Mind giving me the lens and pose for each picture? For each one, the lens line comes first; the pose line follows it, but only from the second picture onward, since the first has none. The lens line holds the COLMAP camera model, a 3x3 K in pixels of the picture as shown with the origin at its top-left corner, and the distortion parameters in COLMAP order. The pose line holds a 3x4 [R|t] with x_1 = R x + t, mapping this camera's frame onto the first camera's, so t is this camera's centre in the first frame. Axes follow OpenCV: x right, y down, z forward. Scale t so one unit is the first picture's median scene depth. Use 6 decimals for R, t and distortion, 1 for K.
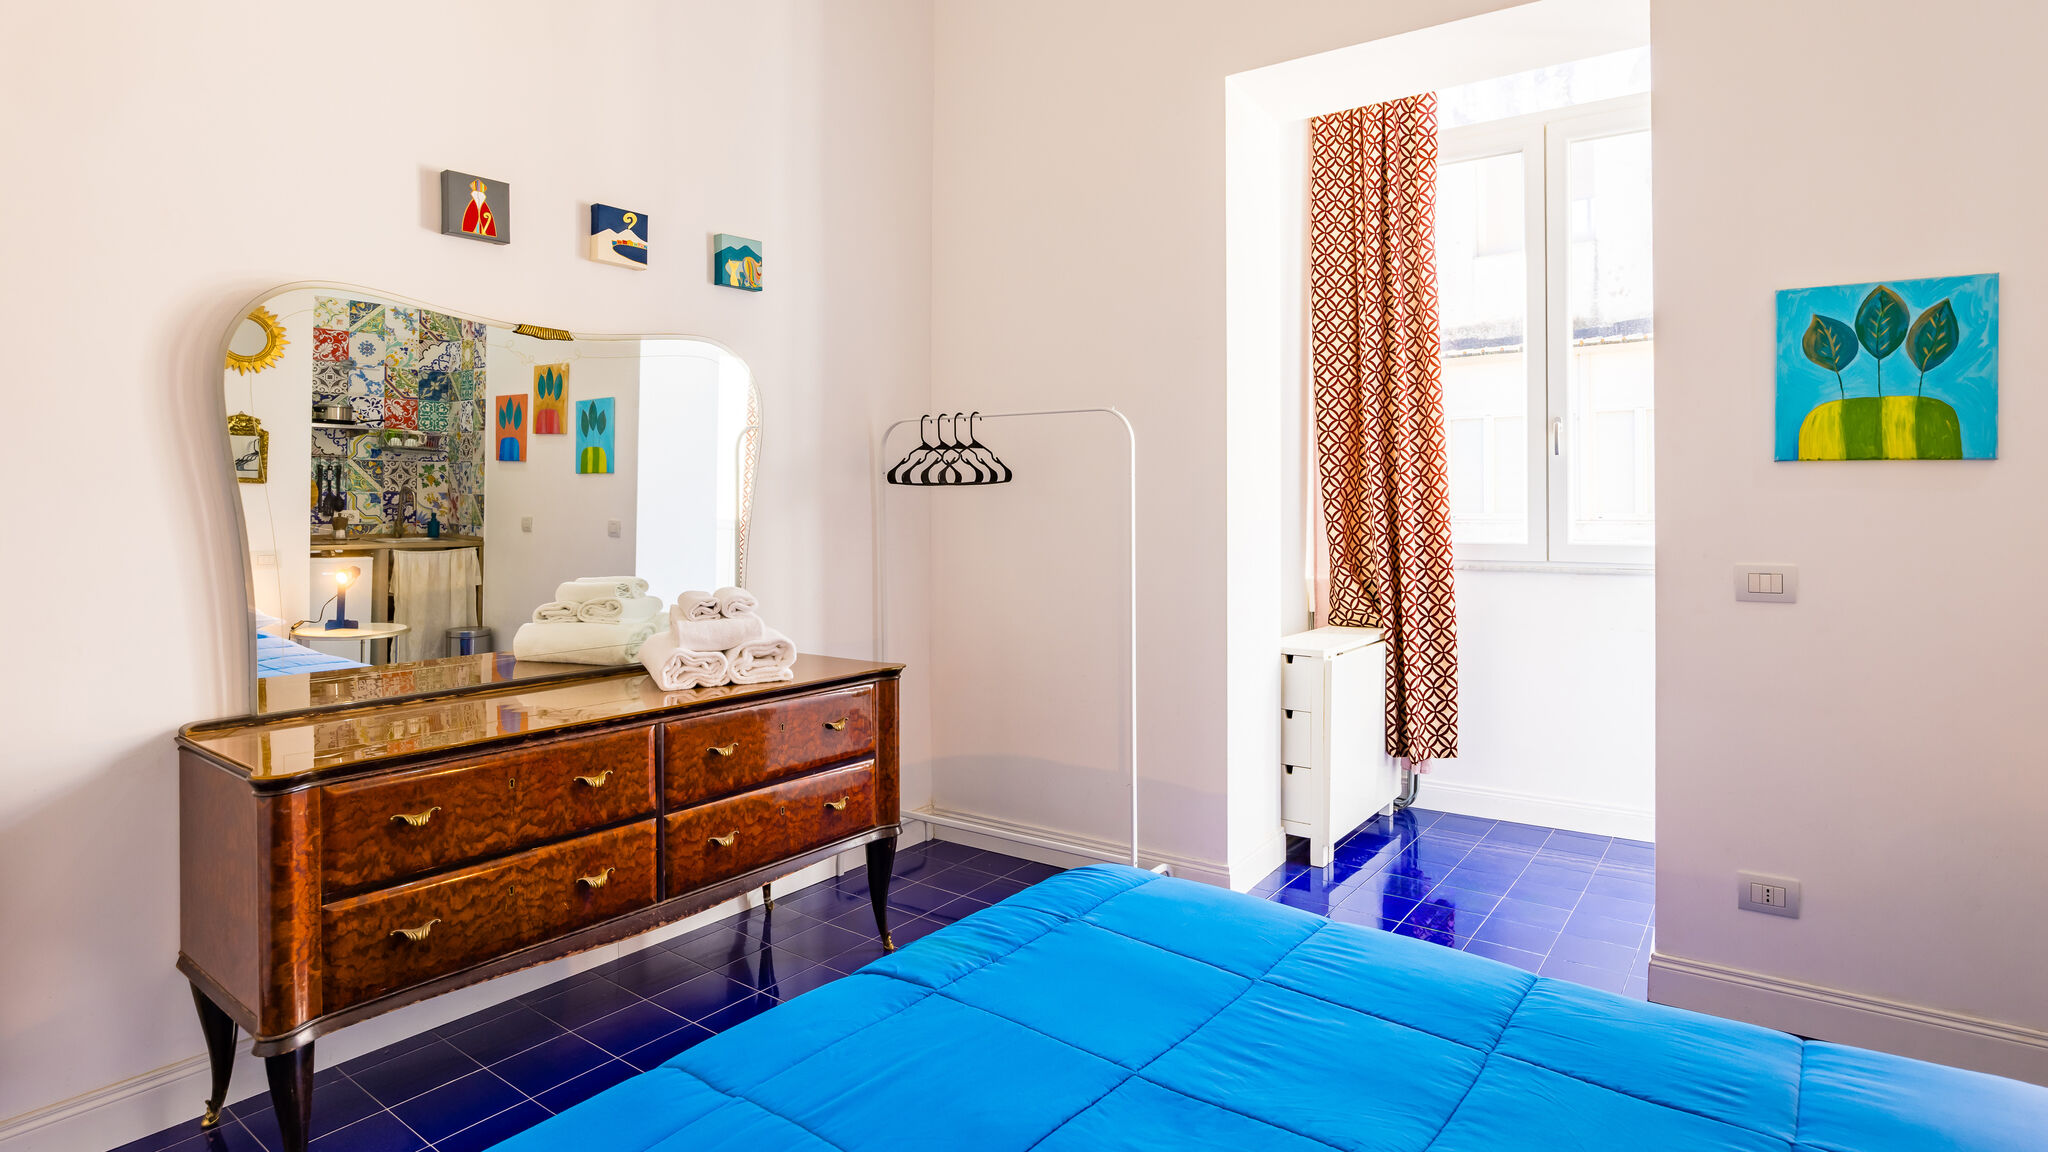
lens RADIAL K [[1051.4, 0, 1084.2], [0, 1051.4, 506.2], [0, 0, 1]] dist [-0.003030, -0.000316]
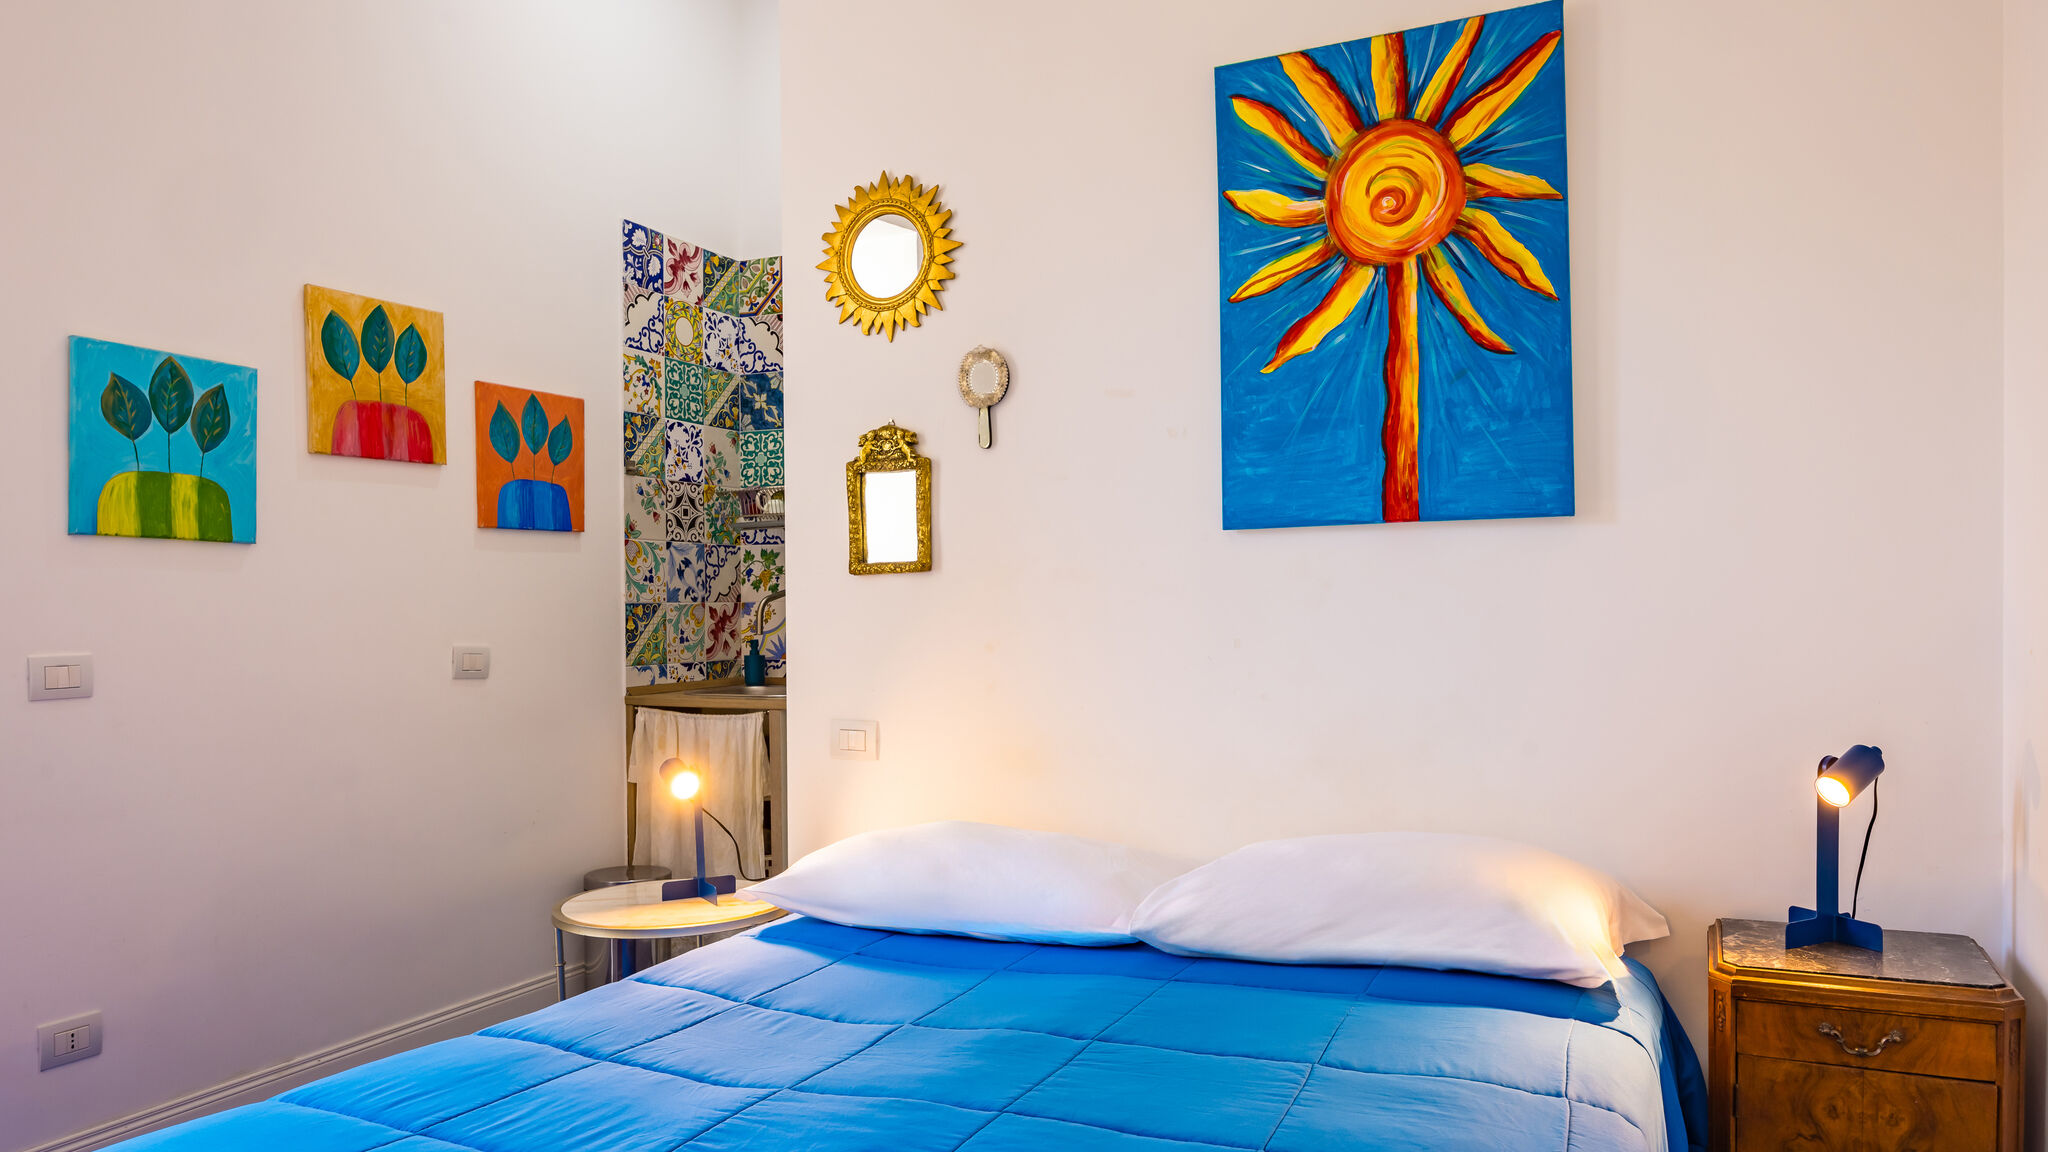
lens RADIAL K [[1322.6, 0, 1085.9], [0, 1322.6, 614.3], [0, 0, 1]] dist [0.002403, -0.002197]
pose [[-0.180576, -0.007639, 0.983531, -0.580633], [0.006466, 0.999939, 0.008954, 0.019325], [-0.983540, 0.007976, -0.180516, 0.398614]]
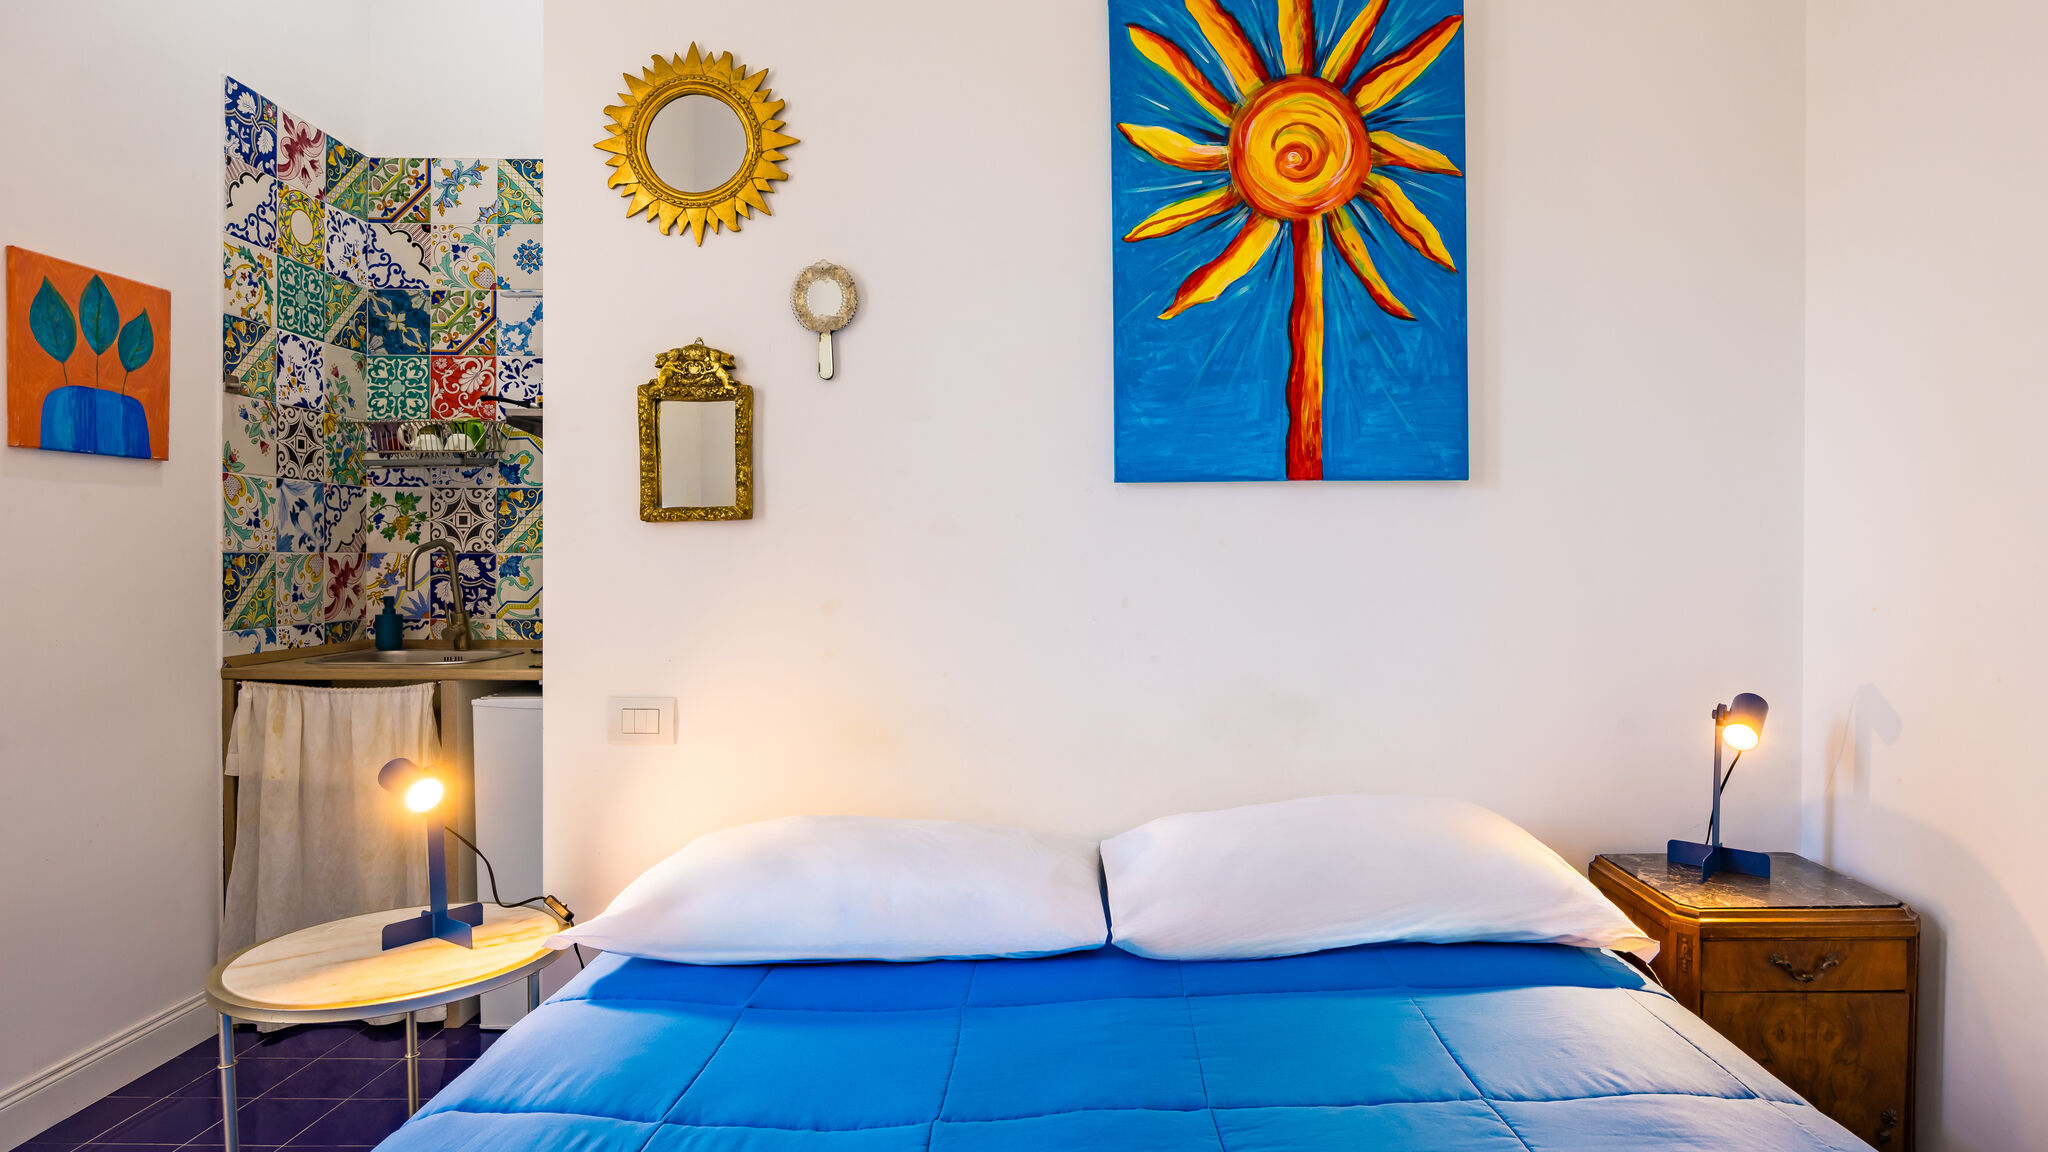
lens RADIAL K [[1087.9, 0, 1071.6], [0, 1087.9, 562.9], [0, 0, 1]] dist [-0.005578, -0.000536]
pose [[-0.567549, -0.005611, 0.823321, -0.213111], [-0.003857, 0.999984, 0.004156, 0.019343], [-0.823331, -0.000817, -0.567561, 0.590536]]
